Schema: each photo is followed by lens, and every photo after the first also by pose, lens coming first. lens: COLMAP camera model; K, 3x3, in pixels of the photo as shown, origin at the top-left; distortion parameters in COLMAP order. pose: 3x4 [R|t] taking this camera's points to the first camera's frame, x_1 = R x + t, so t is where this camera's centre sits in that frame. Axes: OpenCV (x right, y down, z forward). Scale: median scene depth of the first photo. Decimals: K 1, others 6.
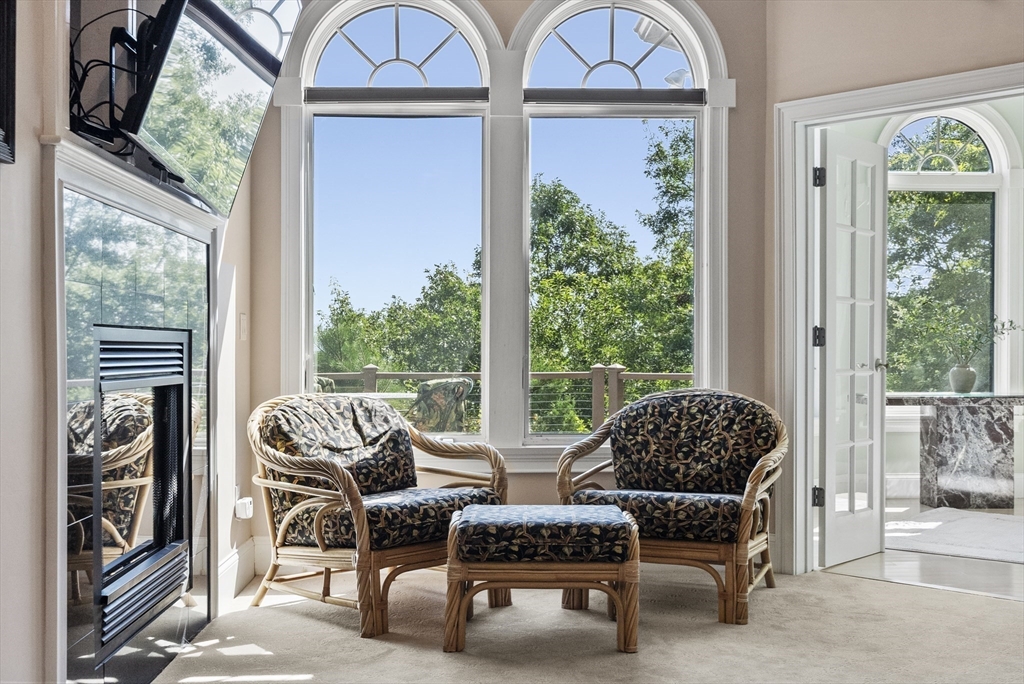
lens RADIAL K [[1140.5, 0, 524.6], [0, 1140.5, 357.4], [0, 0, 1]] dist [-0.011449, 0.000000]
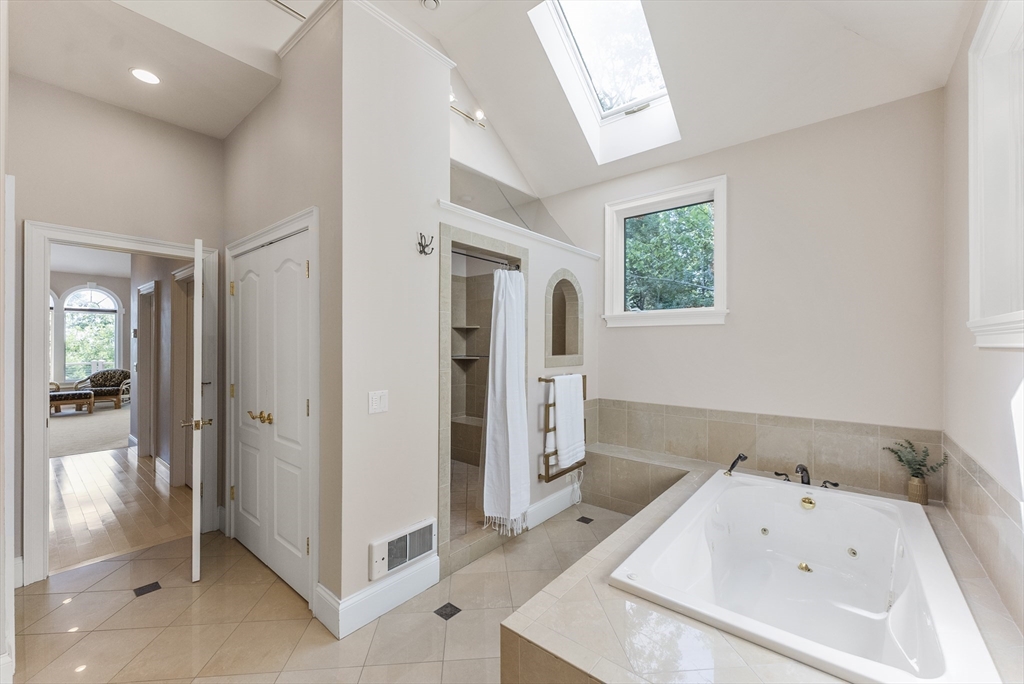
lens RADIAL K [[411.5, 0, 510.2], [0, 411.5, 335.7], [0, 0, 1]] dist [0.001418, 0.000178]
pose [[0.671279, 0.003231, 0.741198, -0.030759], [0.010336, 0.999852, -0.013720, -0.085209], [-0.741133, 0.016871, 0.671147, -1.743233]]
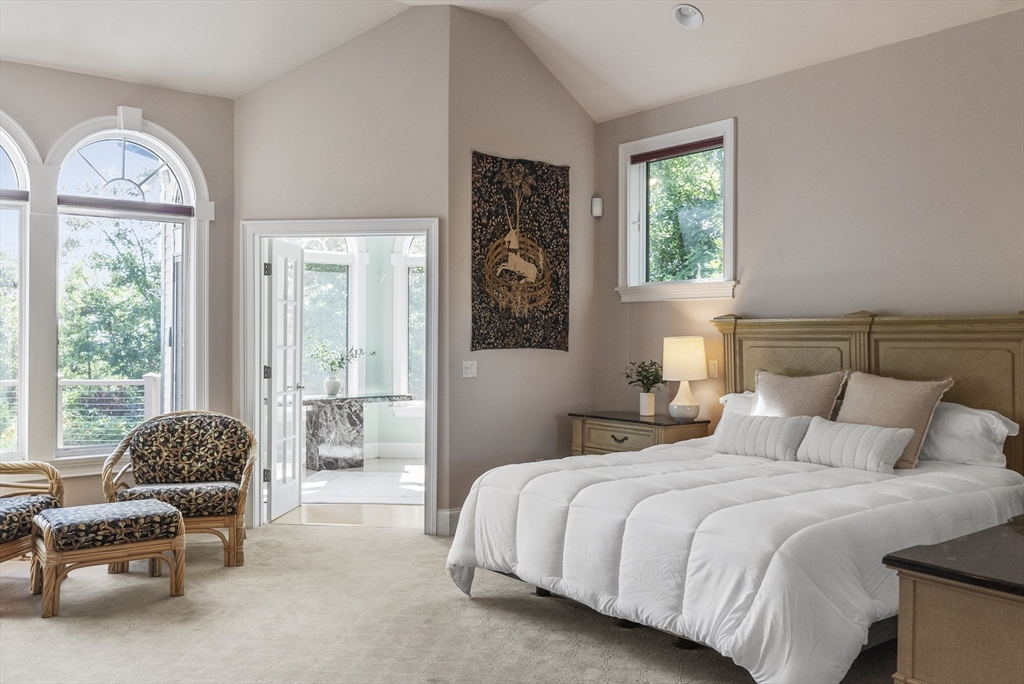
lens RADIAL K [[866.3, 0, 519.6], [0, 866.3, 338.1], [0, 0, 1]] dist [0.004276, -0.010446]
pose [[0.799923, 0.003387, 0.600093, -0.198615], [-0.001137, 0.999991, -0.004128, -0.068348], [-0.600102, 0.002620, 0.799920, -0.171257]]
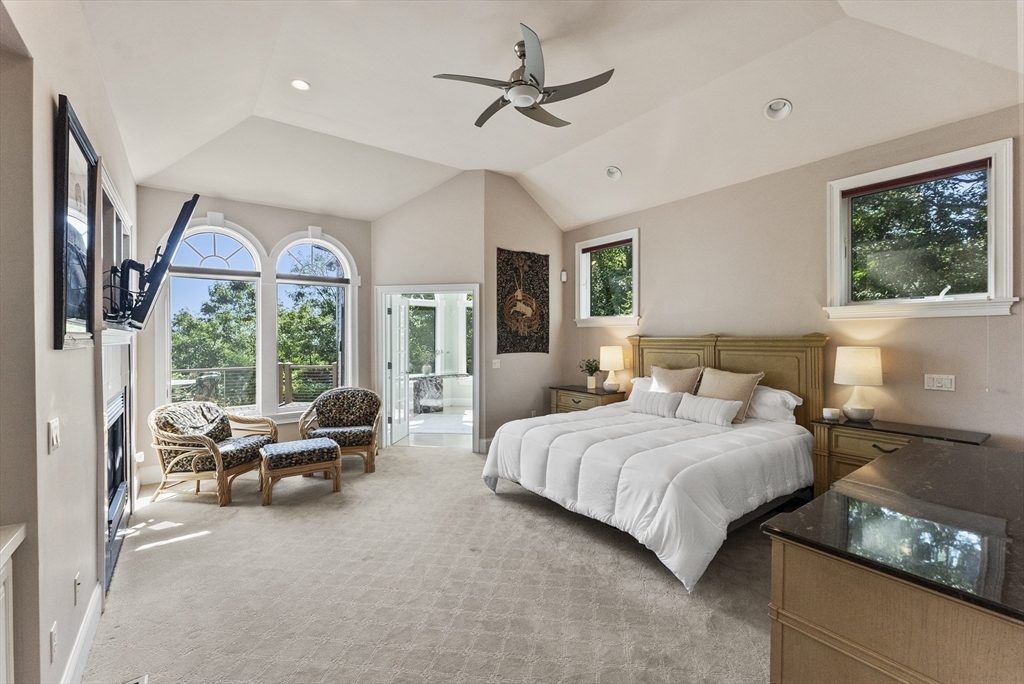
lens RADIAL K [[428.3, 0, 513.4], [0, 428.3, 341.5], [0, 0, 1]] dist [-0.001458, -0.000450]
pose [[0.816203, -0.005413, 0.577739, -0.135180], [0.004251, 0.999985, 0.003363, -0.094083], [-0.577749, -0.000289, 0.816214, -0.098242]]
